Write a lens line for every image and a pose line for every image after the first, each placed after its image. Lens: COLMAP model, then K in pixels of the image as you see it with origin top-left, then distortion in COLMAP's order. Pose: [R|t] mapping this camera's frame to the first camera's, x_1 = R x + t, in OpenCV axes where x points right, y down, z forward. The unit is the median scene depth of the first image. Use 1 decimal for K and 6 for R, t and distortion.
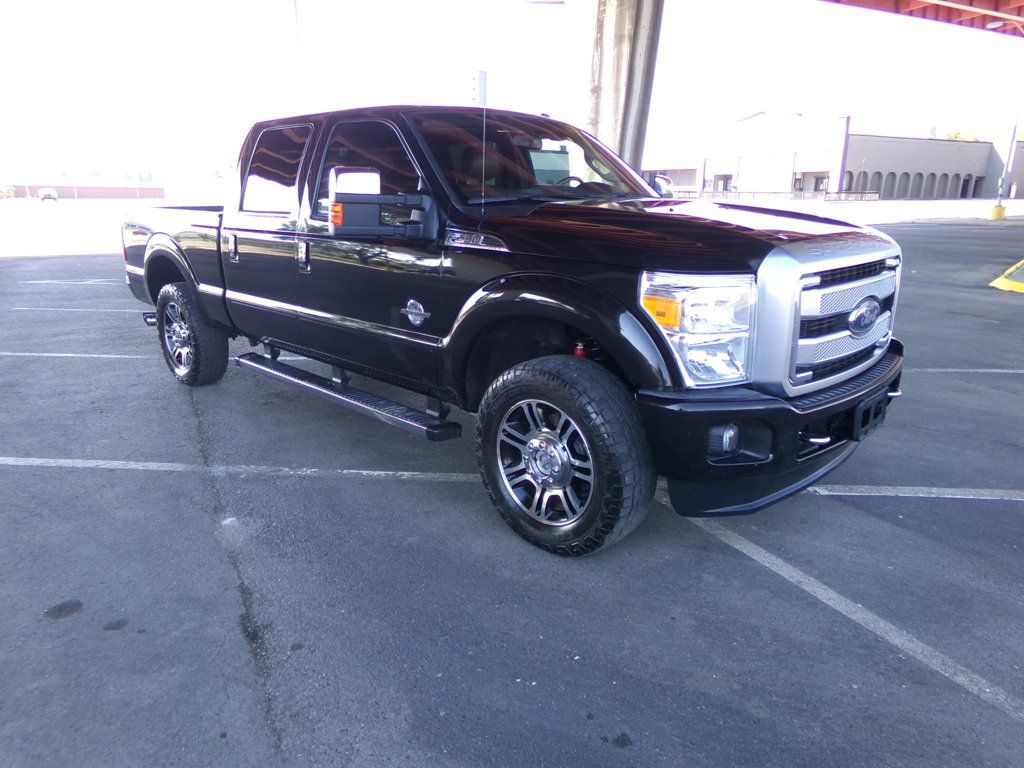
lens RADIAL K [[702.6, 0, 507.7], [0, 702.6, 378.3], [0, 0, 1]] dist [-0.007550, 0.012815]
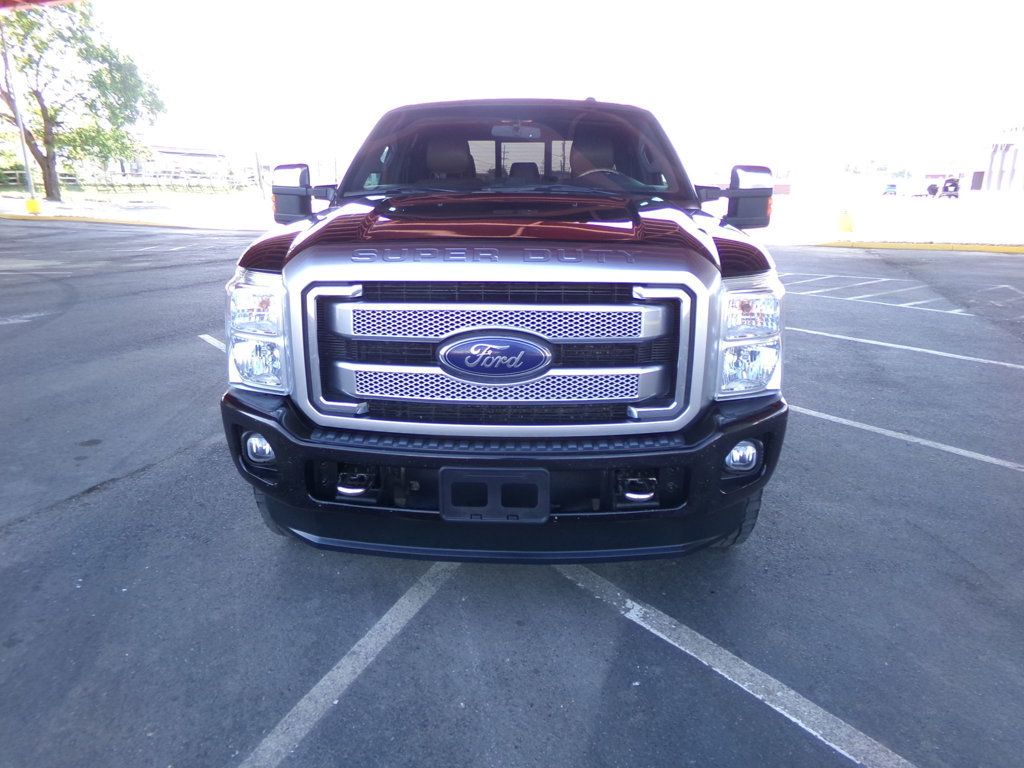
lens RADIAL K [[702.6, 0, 510.7], [0, 702.6, 385.5], [0, 0, 1]] dist [-0.007550, 0.012815]
pose [[0.680361, 0.211966, -0.701554, 0.142474], [-0.202951, 0.974317, 0.097558, -0.018515], [0.704215, 0.076006, 0.705906, 0.069971]]
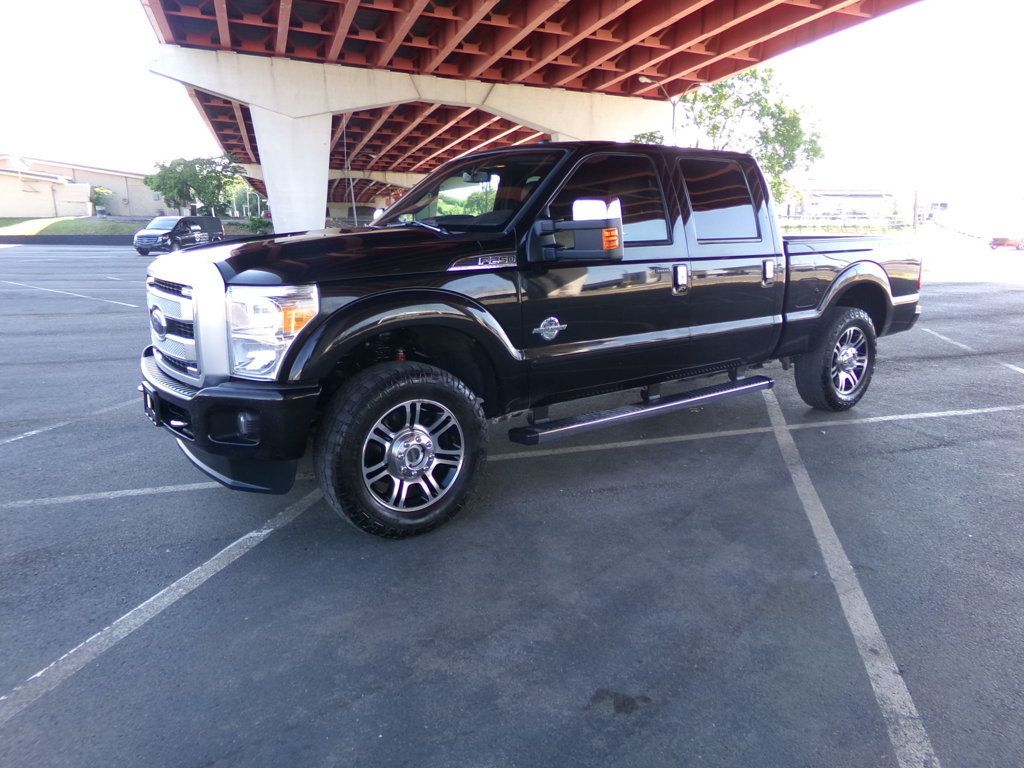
lens RADIAL K [[702.6, 0, 509.7], [0, 702.6, 387.1], [0, 0, 1]] dist [-0.007550, 0.012815]
pose [[-0.184372, 0.224995, -0.956757, 0.217688], [-0.244268, 0.932414, 0.266342, -0.062442], [0.952019, 0.282811, -0.116952, 0.239467]]
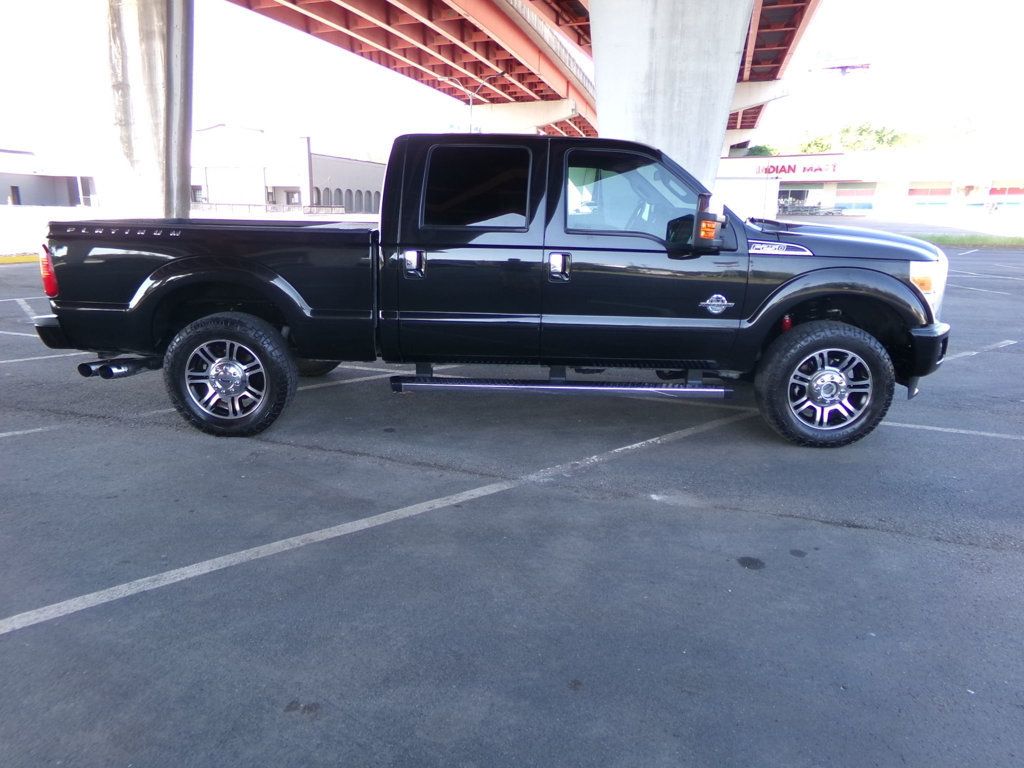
lens RADIAL K [[702.6, 0, 509.6], [0, 702.6, 382.0], [0, 0, 1]] dist [-0.007550, 0.012815]
pose [[0.704890, -0.152155, 0.692805, -0.218260], [0.159582, 0.985700, 0.054115, -0.013377], [-0.691132, 0.072415, 0.719091, 0.053434]]
